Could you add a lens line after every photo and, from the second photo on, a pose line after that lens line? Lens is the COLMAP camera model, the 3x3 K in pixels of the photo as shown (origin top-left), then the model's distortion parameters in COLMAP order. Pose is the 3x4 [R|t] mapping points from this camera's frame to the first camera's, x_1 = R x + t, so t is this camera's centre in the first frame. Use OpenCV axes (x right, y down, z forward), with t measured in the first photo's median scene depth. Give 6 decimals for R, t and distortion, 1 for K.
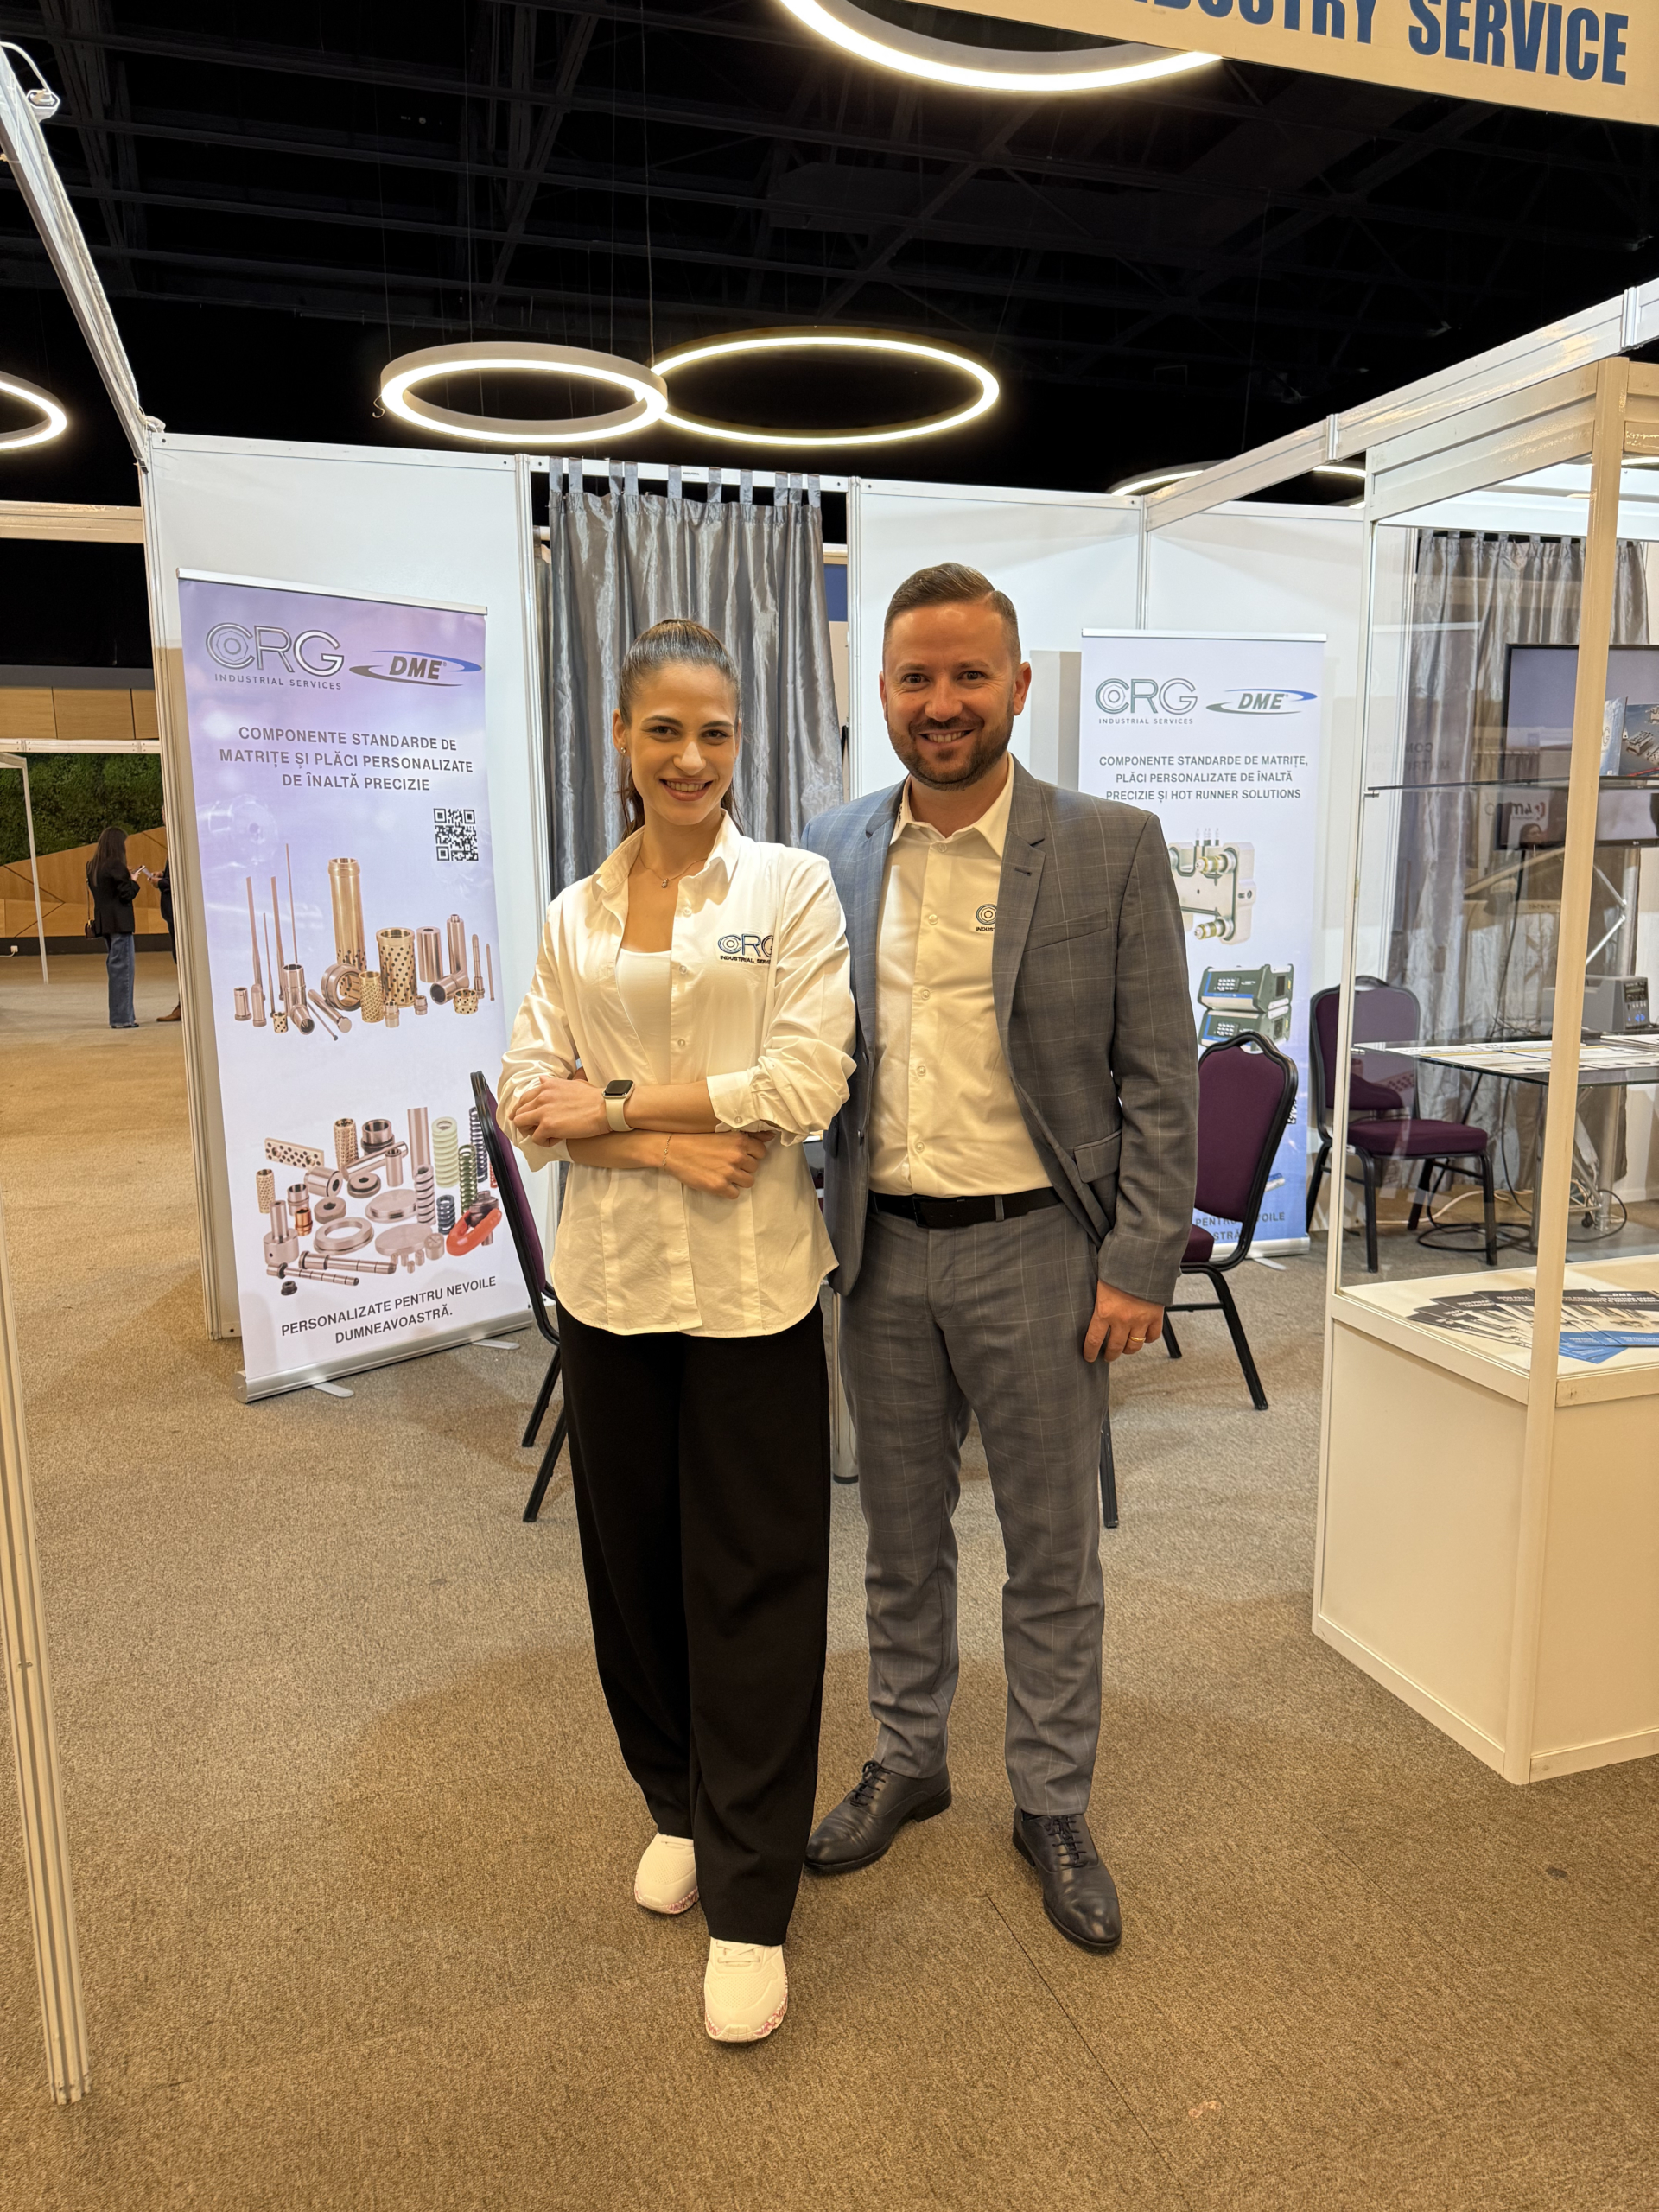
lens RADIAL K [[1549.9, 0, 827.8], [0, 1549.9, 1110.2], [0, 0, 1]] dist [0.028564, -0.034700]
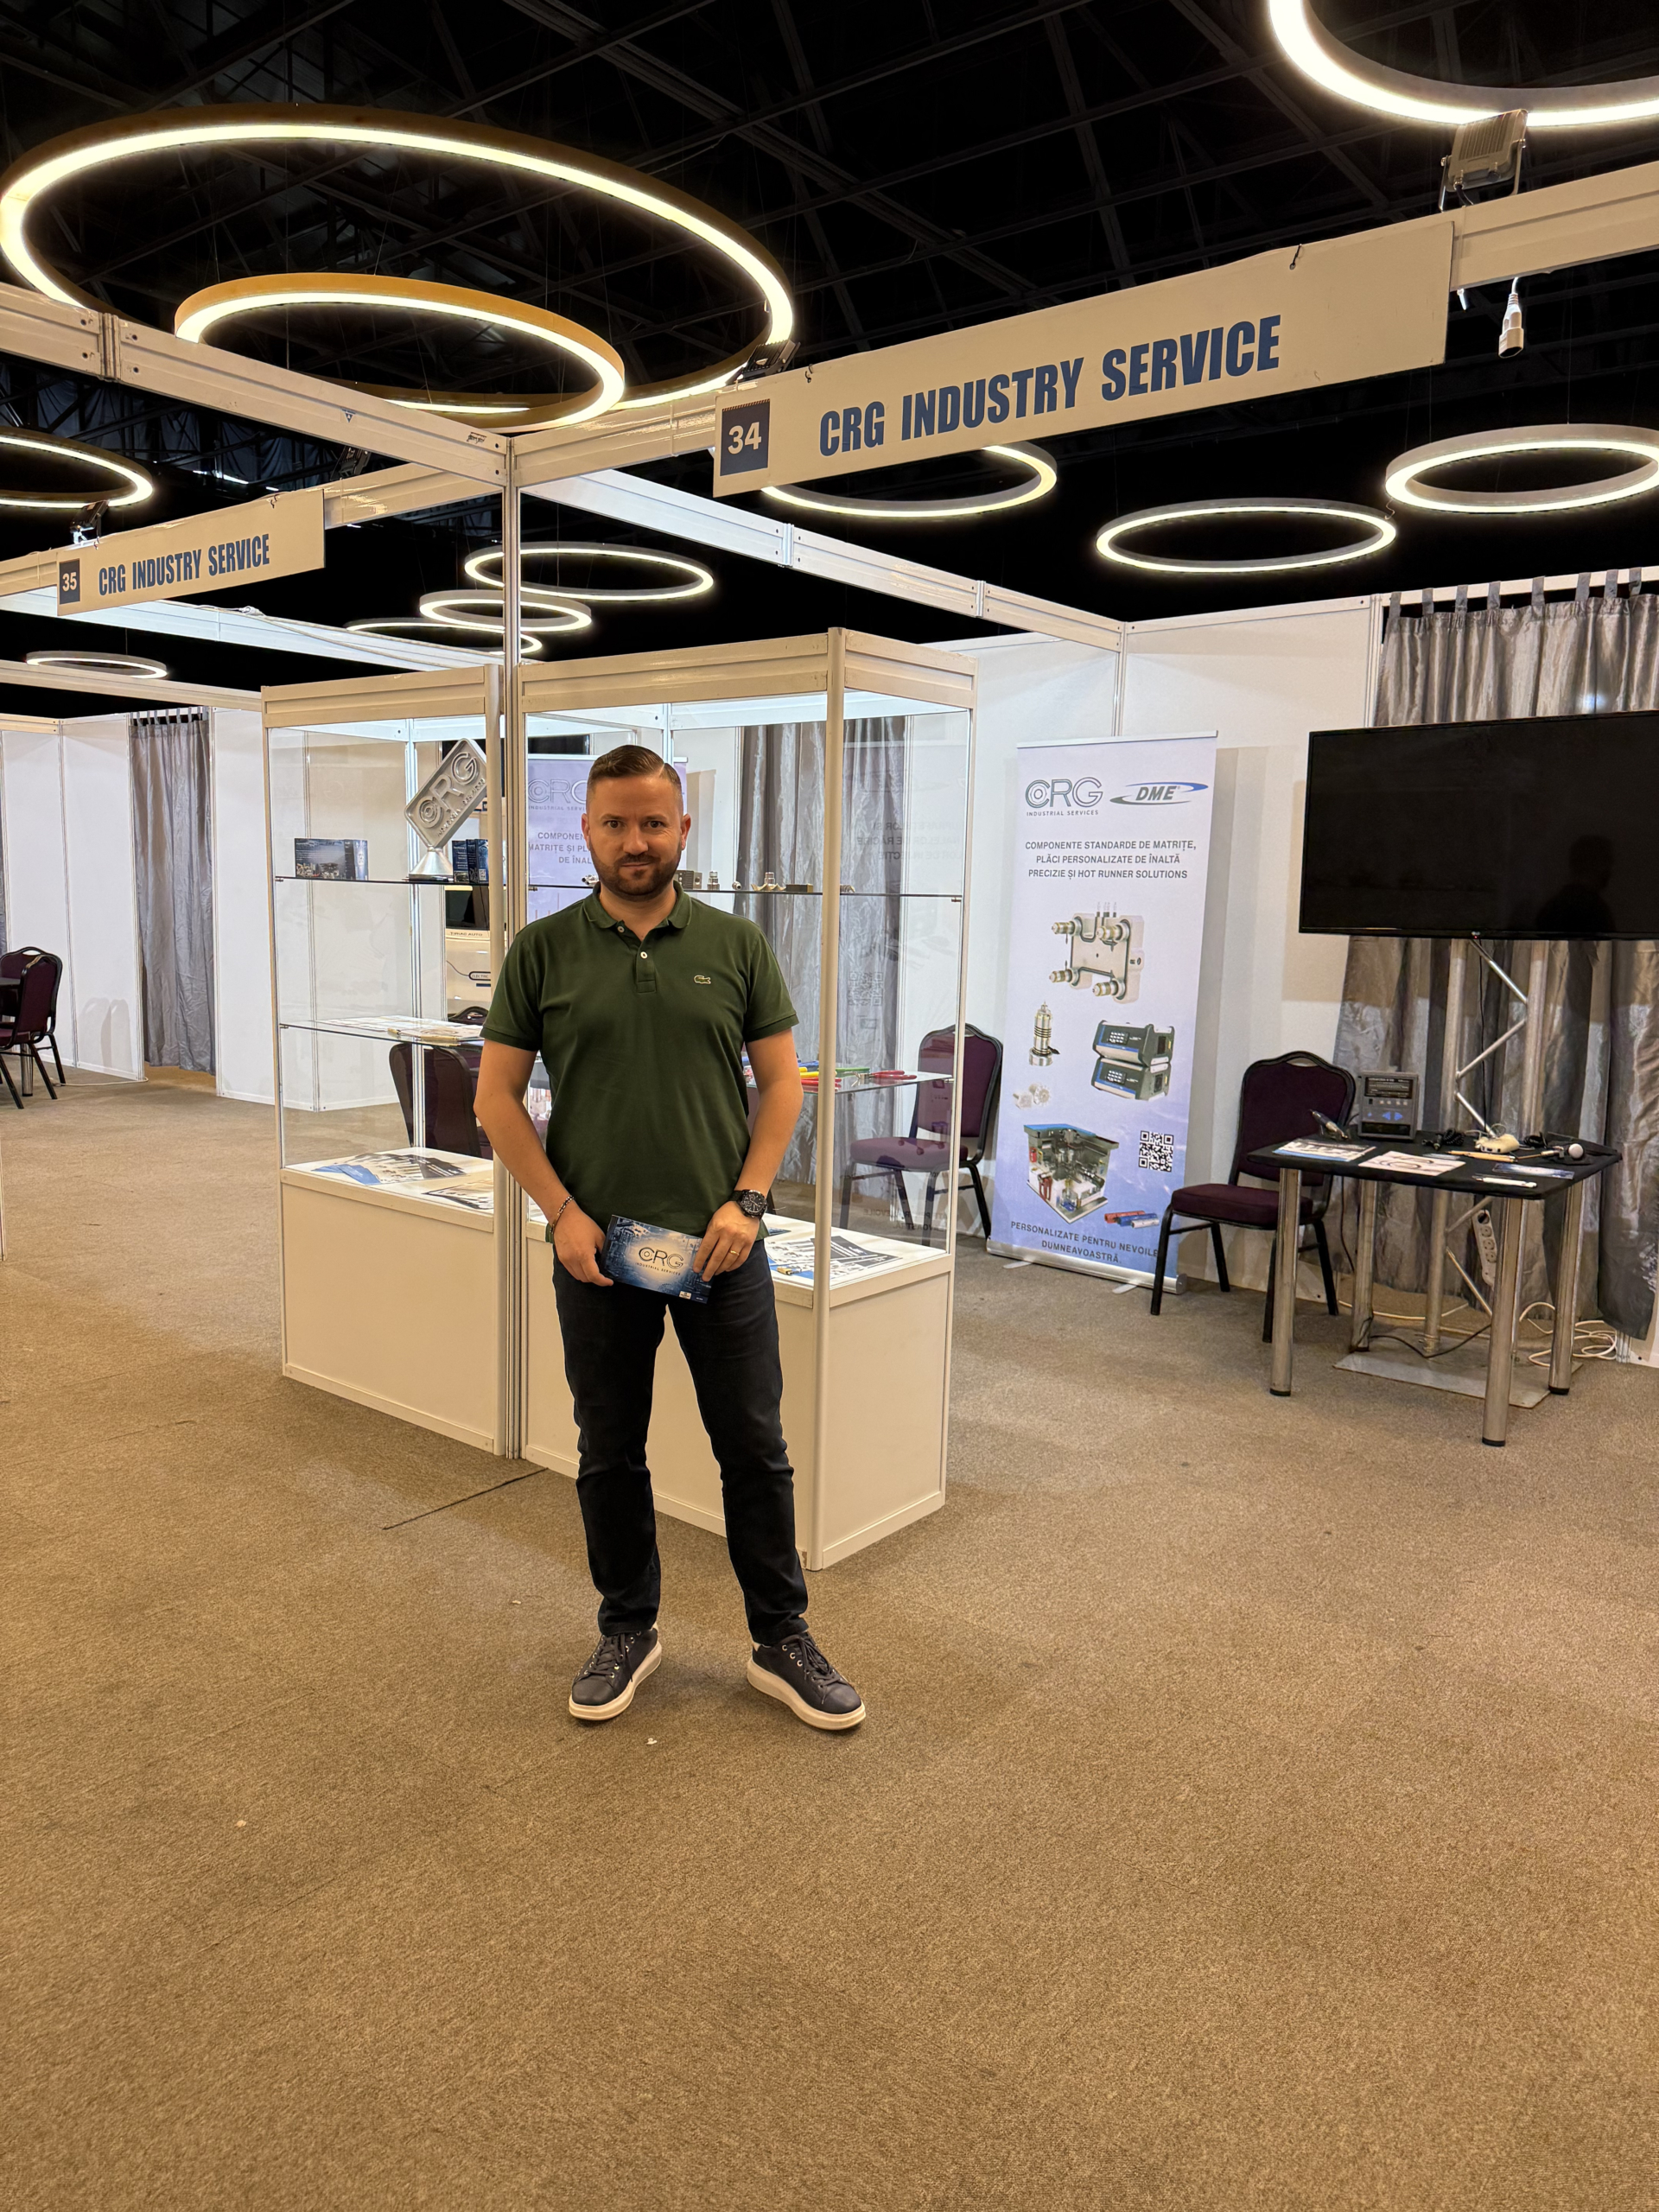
lens RADIAL K [[1549.9, 0, 828.6], [0, 1549.9, 1100.8], [0, 0, 1]] dist [0.028564, -0.034700]
pose [[0.551256, 0.141611, -0.822230, 1.339675], [-0.165662, 0.984447, 0.058482, -0.081987], [0.817724, 0.103974, 0.566142, 0.222304]]
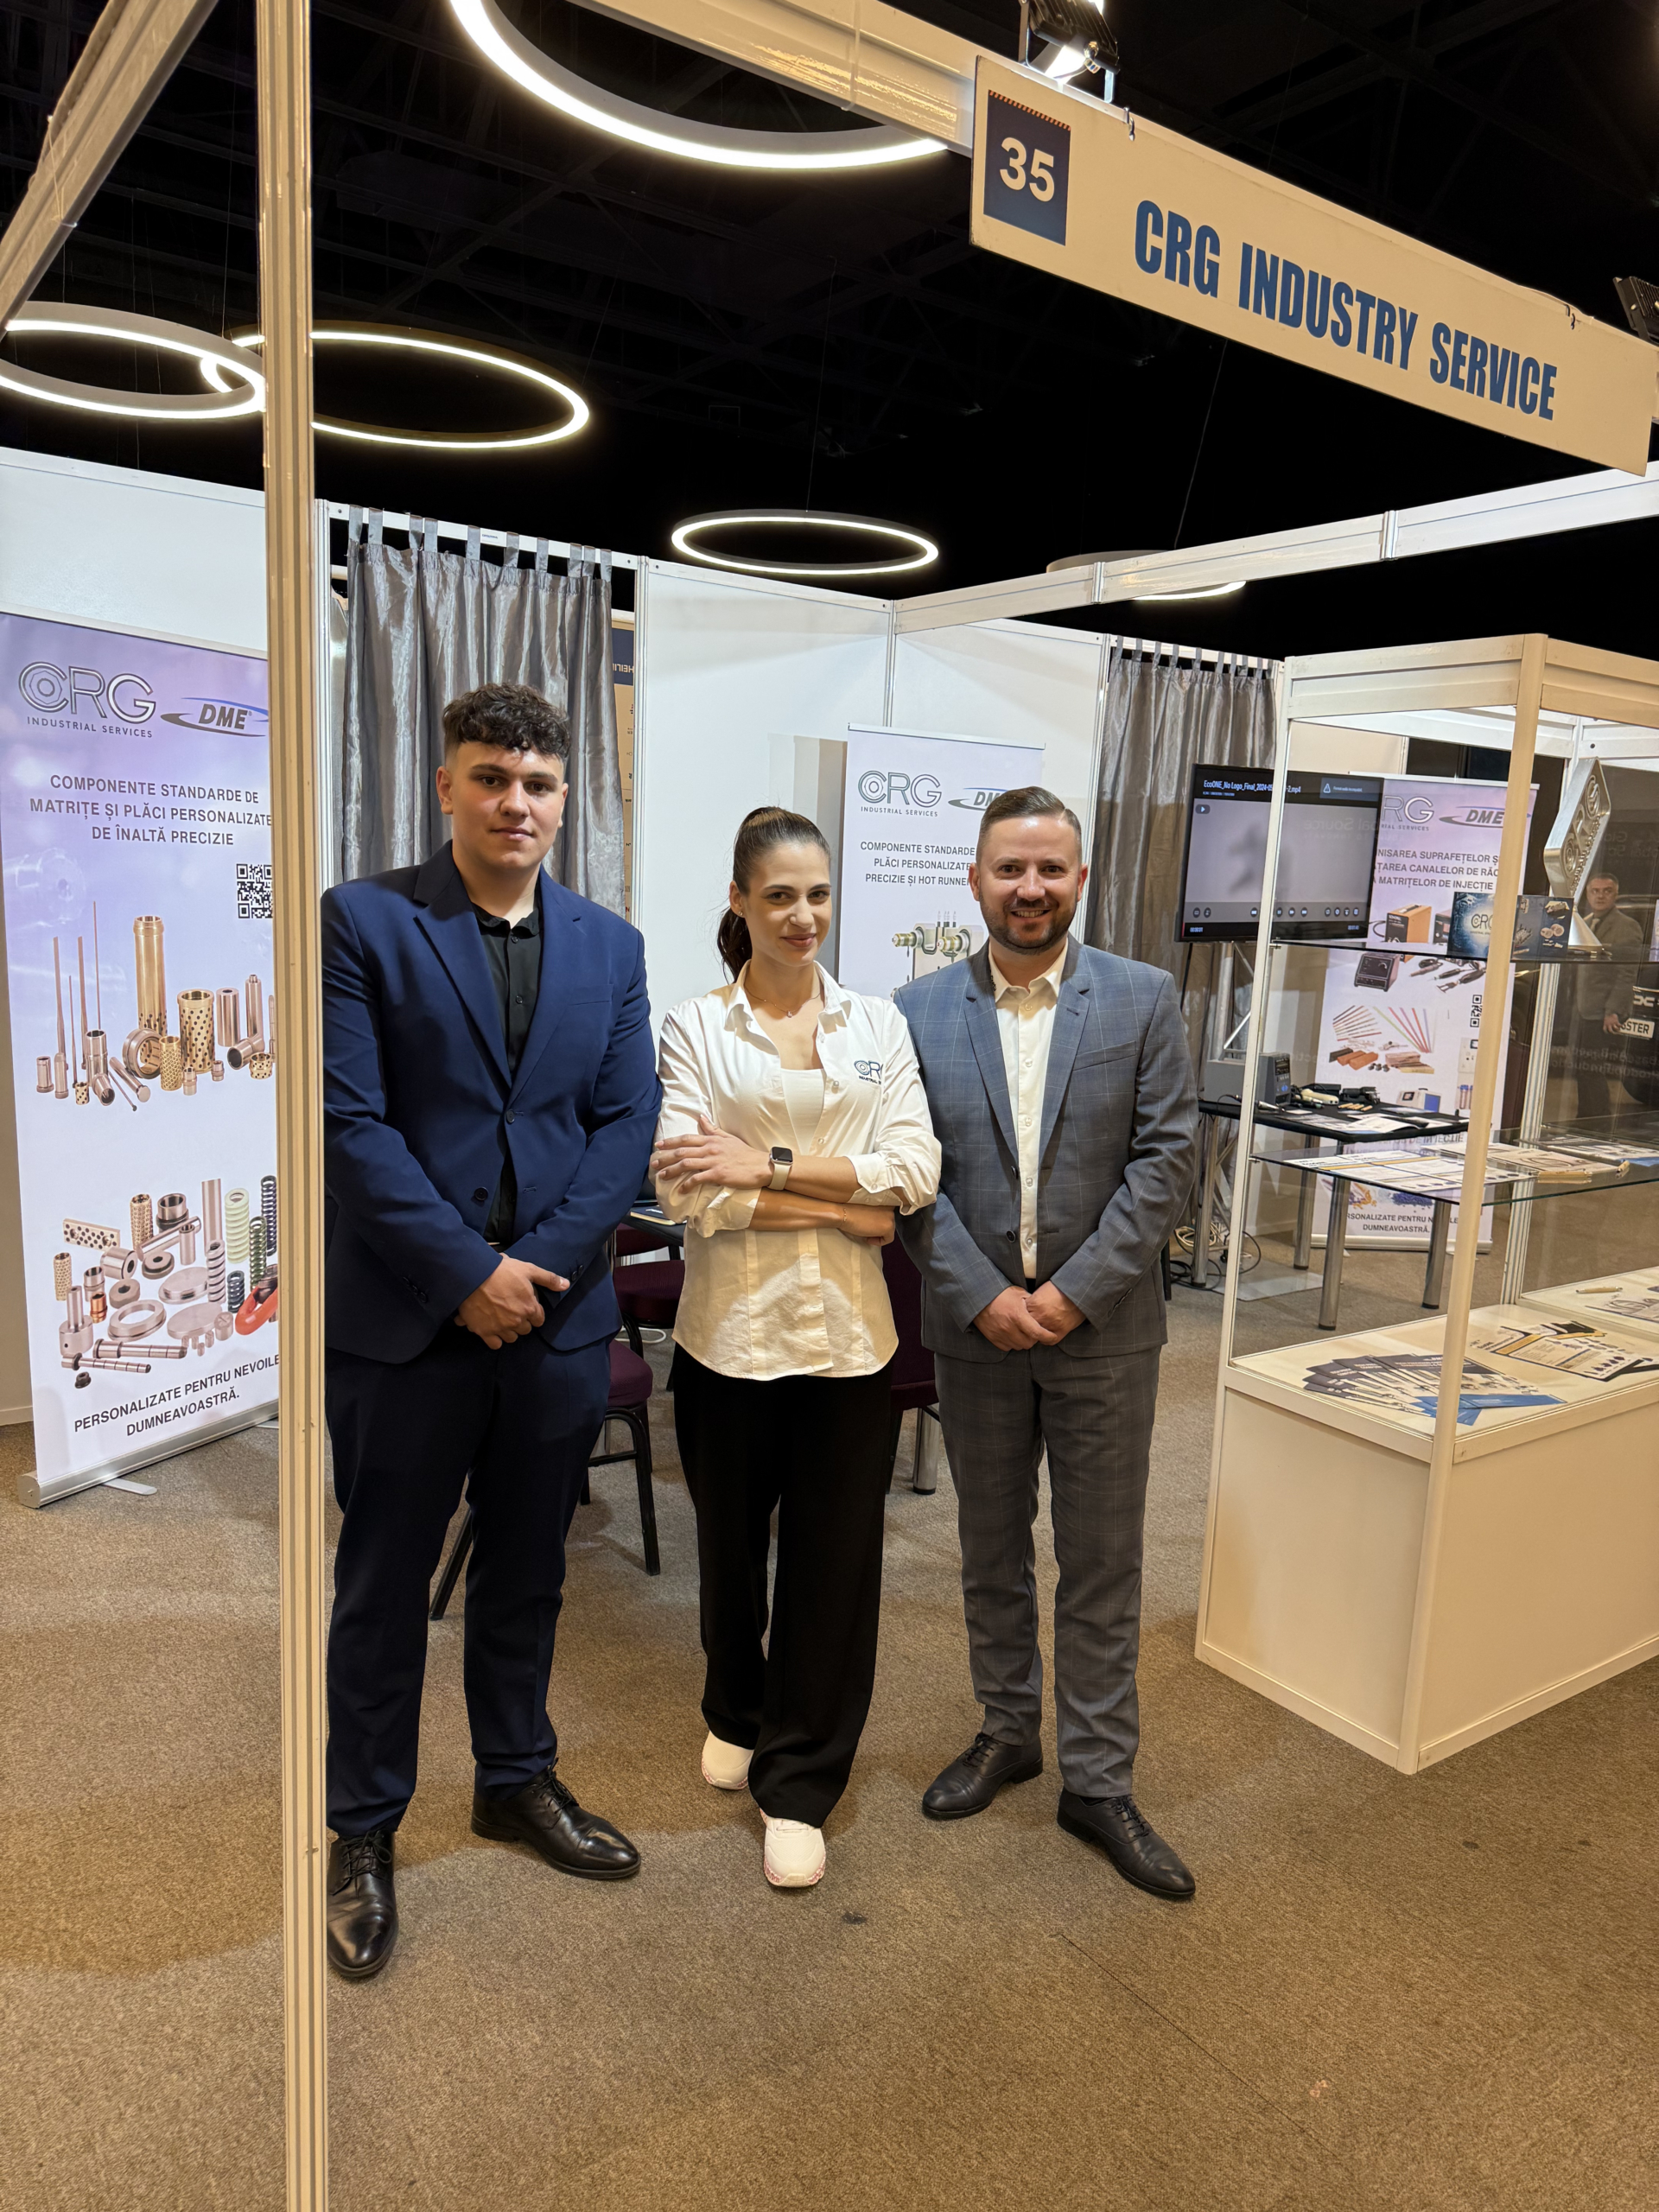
lens RADIAL K [[1549.9, 0, 816.8], [0, 1549.9, 1109.9], [0, 0, 1]] dist [0.028564, -0.034700]
pose [[0.953543, 0.007893, 0.301154, -0.204379], [-0.006425, 0.999962, -0.005867, -0.041892], [-0.301189, 0.003660, 0.953558, -0.011645]]
